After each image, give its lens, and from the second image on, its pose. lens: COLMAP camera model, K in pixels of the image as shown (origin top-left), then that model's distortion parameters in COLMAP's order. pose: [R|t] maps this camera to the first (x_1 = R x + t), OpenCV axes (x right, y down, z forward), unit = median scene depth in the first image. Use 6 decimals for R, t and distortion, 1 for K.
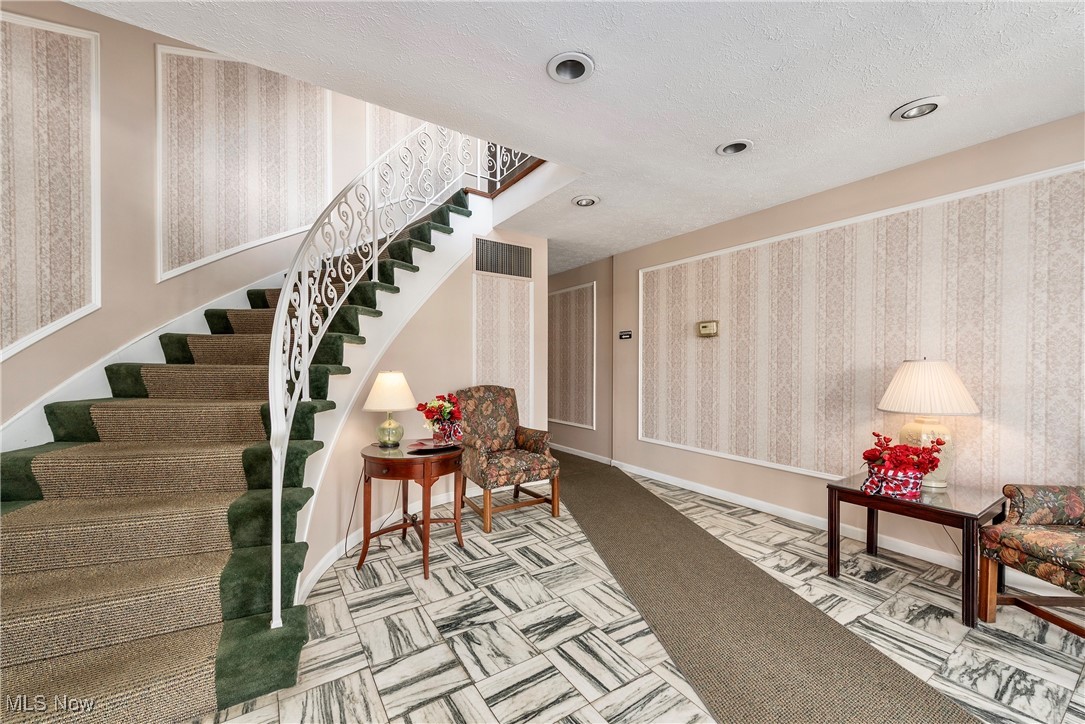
lens RADIAL K [[425.4, 0, 540.9], [0, 425.4, 364.0], [0, 0, 1]] dist [0.006384, -0.000311]
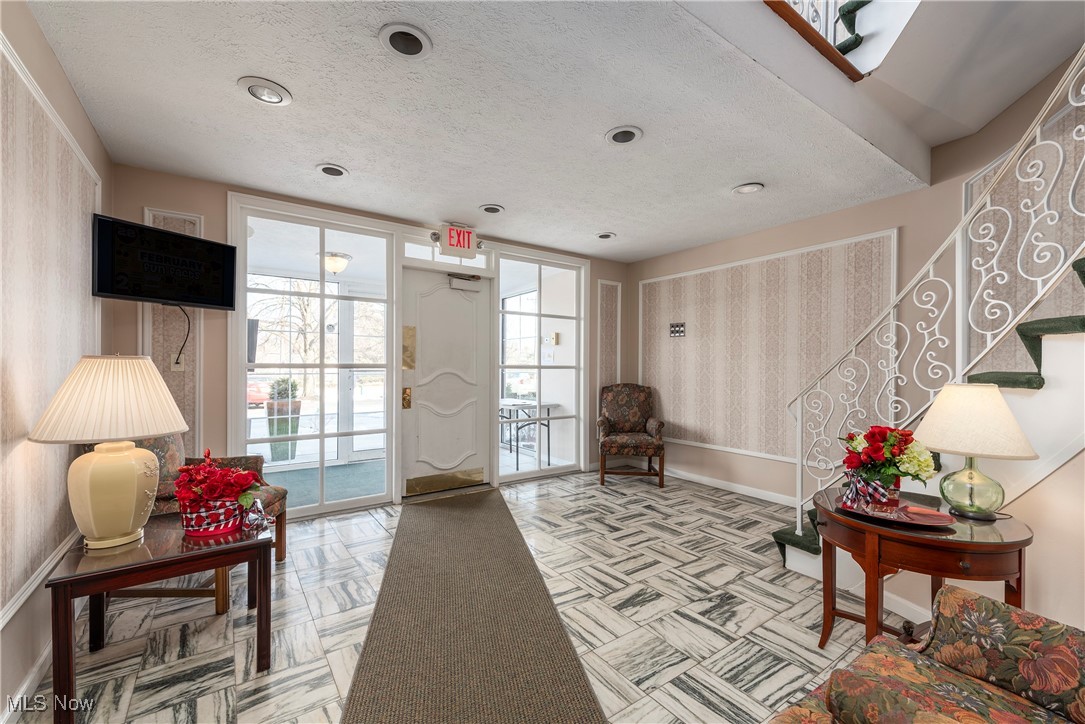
lens RADIAL K [[444.3, 0, 541.9], [0, 444.3, 359.5], [0, 0, 1]] dist [0.001999, 0.000107]
pose [[-0.999424, -0.008620, -0.032828, 0.321553], [-0.008212, 0.999888, -0.012543, -0.002101], [0.032933, -0.012266, -0.999382, 2.157204]]
